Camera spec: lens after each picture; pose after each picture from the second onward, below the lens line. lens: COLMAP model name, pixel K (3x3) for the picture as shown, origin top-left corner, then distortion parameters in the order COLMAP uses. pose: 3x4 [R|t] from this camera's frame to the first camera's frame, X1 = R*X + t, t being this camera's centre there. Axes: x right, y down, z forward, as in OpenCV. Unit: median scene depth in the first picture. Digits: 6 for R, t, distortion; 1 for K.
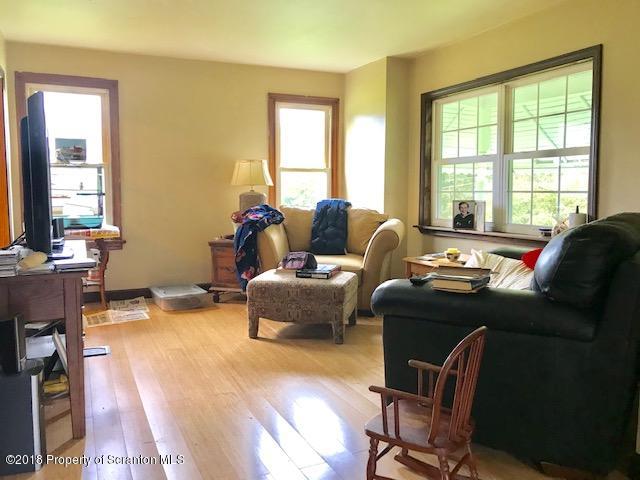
lens RADIAL K [[530.6, 0, 320.0], [0, 530.6, 240.0], [0, 0, 1]] dist [0.003279, 0.007803]
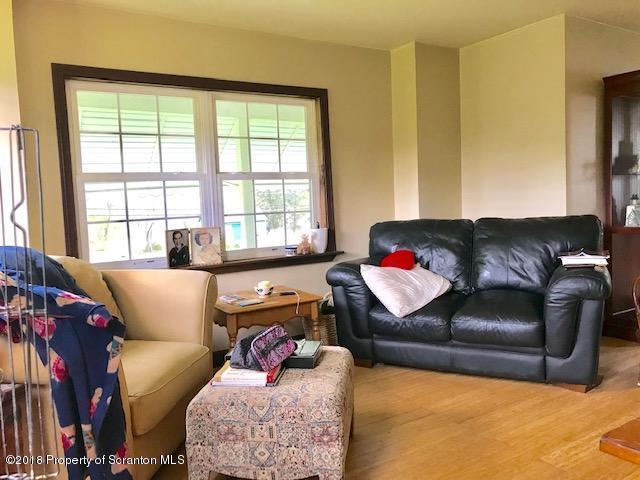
lens RADIAL K [[530.6, 0, 320.0], [0, 530.6, 240.0], [0, 0, 1]] dist [0.003279, 0.007803]
pose [[-0.120312, -0.033933, 0.992156, -0.520407], [0.144536, 0.988168, 0.051324, -0.070980], [-0.982158, 0.149577, -0.113984, 0.922515]]
